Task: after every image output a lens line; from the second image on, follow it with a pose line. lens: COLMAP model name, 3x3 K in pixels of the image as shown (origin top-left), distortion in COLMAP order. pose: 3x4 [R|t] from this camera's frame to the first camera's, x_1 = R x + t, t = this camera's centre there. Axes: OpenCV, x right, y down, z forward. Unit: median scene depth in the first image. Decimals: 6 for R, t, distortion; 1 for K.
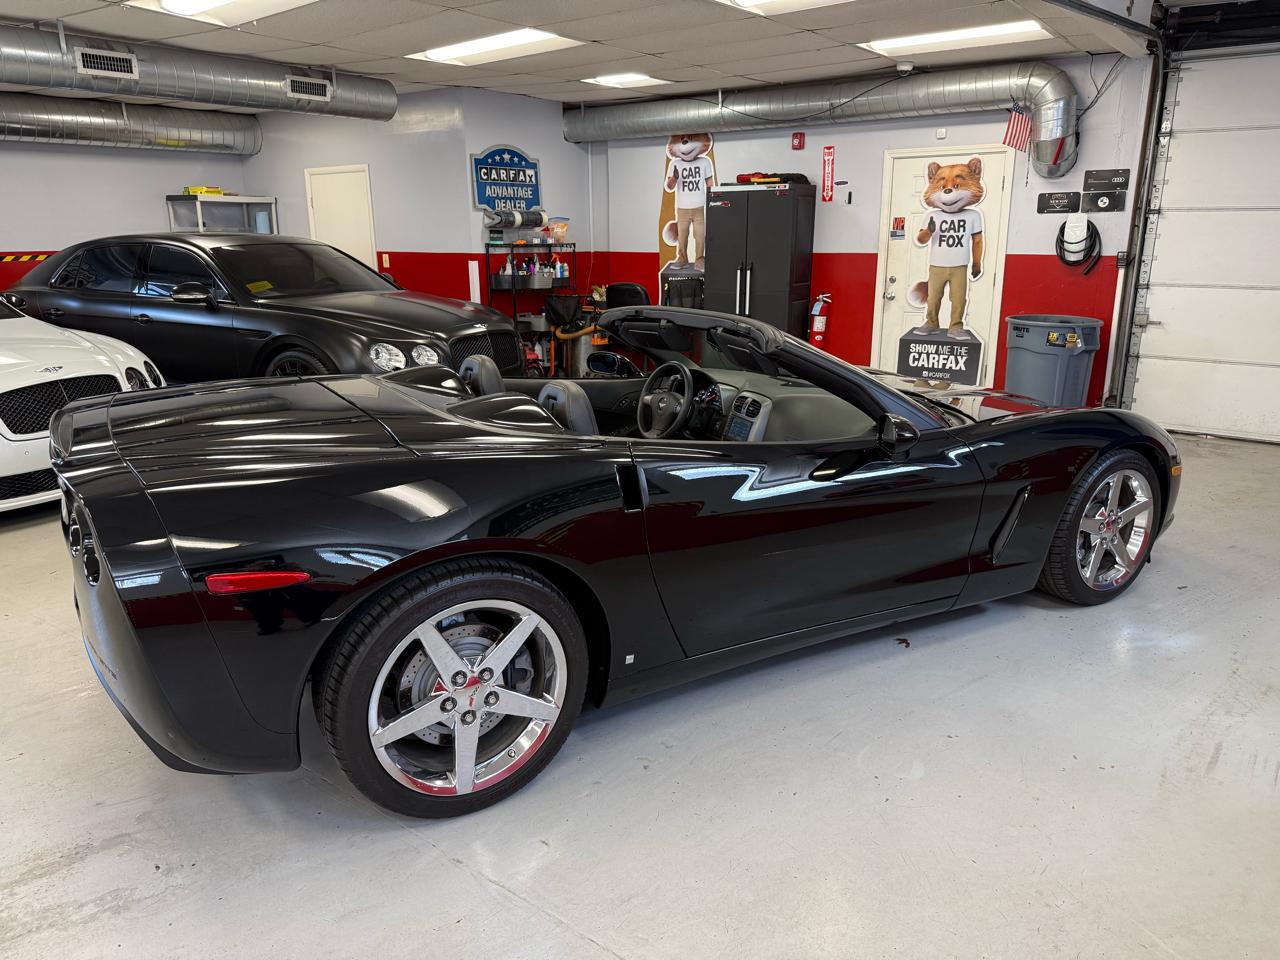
lens RADIAL K [[887.0, 0, 638.1], [0, 887.0, 480.9], [0, 0, 1]] dist [0.047501, -0.069766]
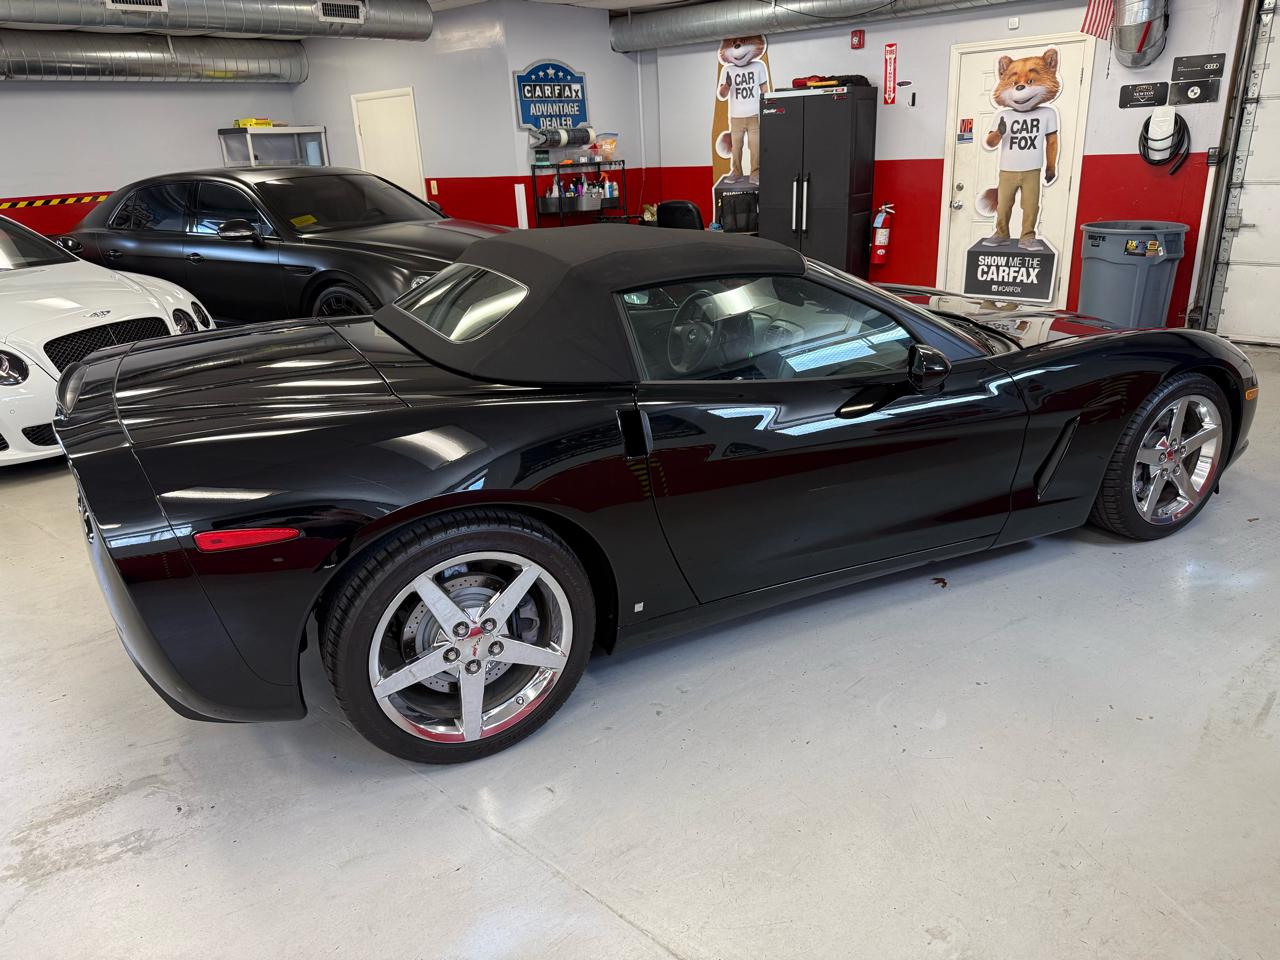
lens RADIAL K [[895.0, 0, 637.4], [0, 895.0, 481.0], [0, 0, 1]] dist [0.000046, -0.003515]
pose [[0.996439, -0.012515, -0.083378, 0.022954], [0.019850, 0.995947, 0.087728, -0.007573], [0.081942, -0.089071, 0.992649, 0.012146]]
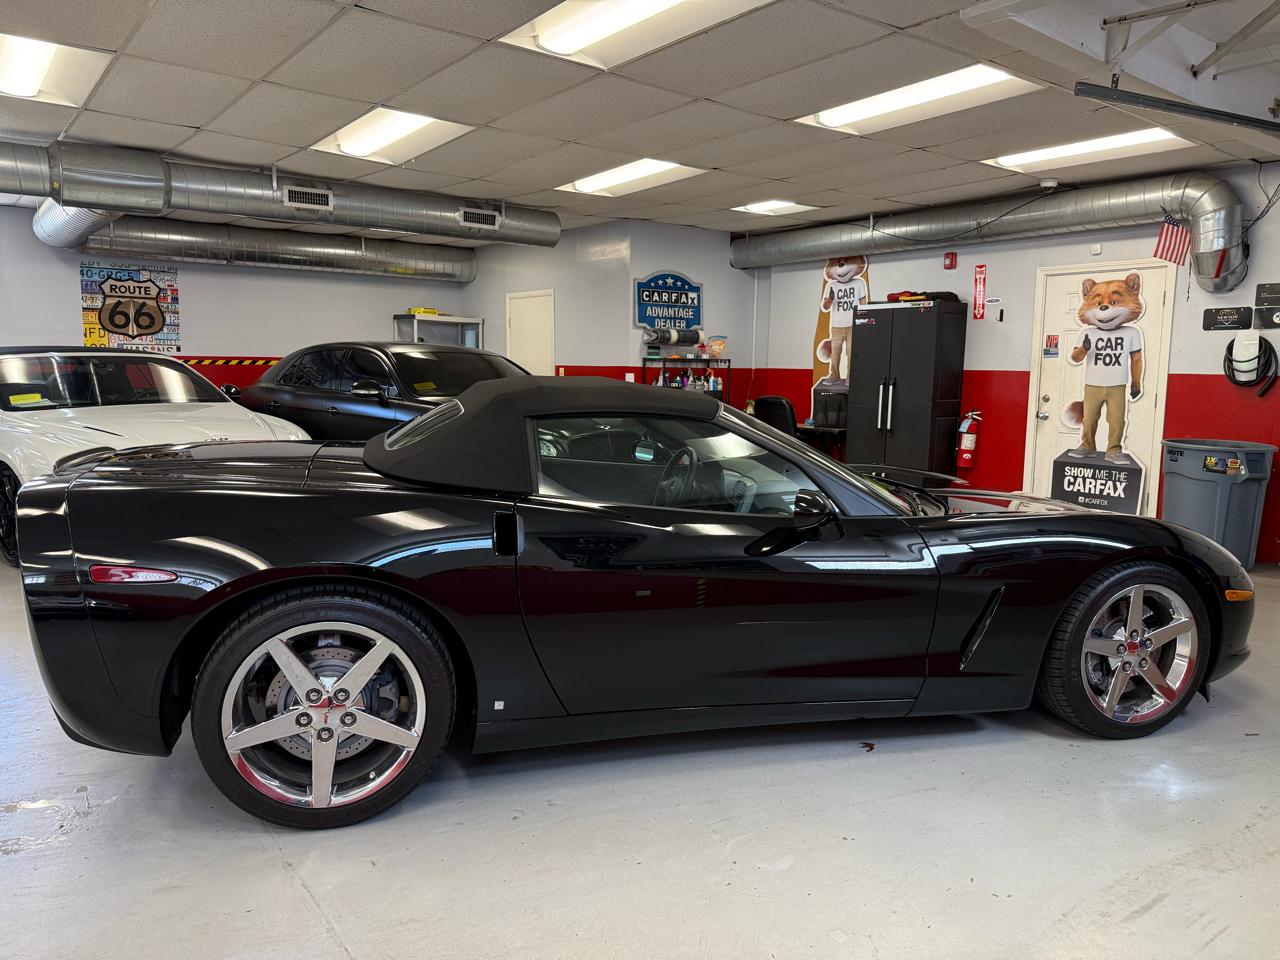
lens RADIAL K [[875.8, 0, 637.9], [0, 875.8, 481.6], [0, 0, 1]] dist [0.136364, -0.232190]
pose [[0.962364, 0.053761, -0.266392, 0.128338], [-0.090204, 0.987856, -0.126509, 0.019600], [0.256355, 0.145777, 0.955527, -0.000063]]
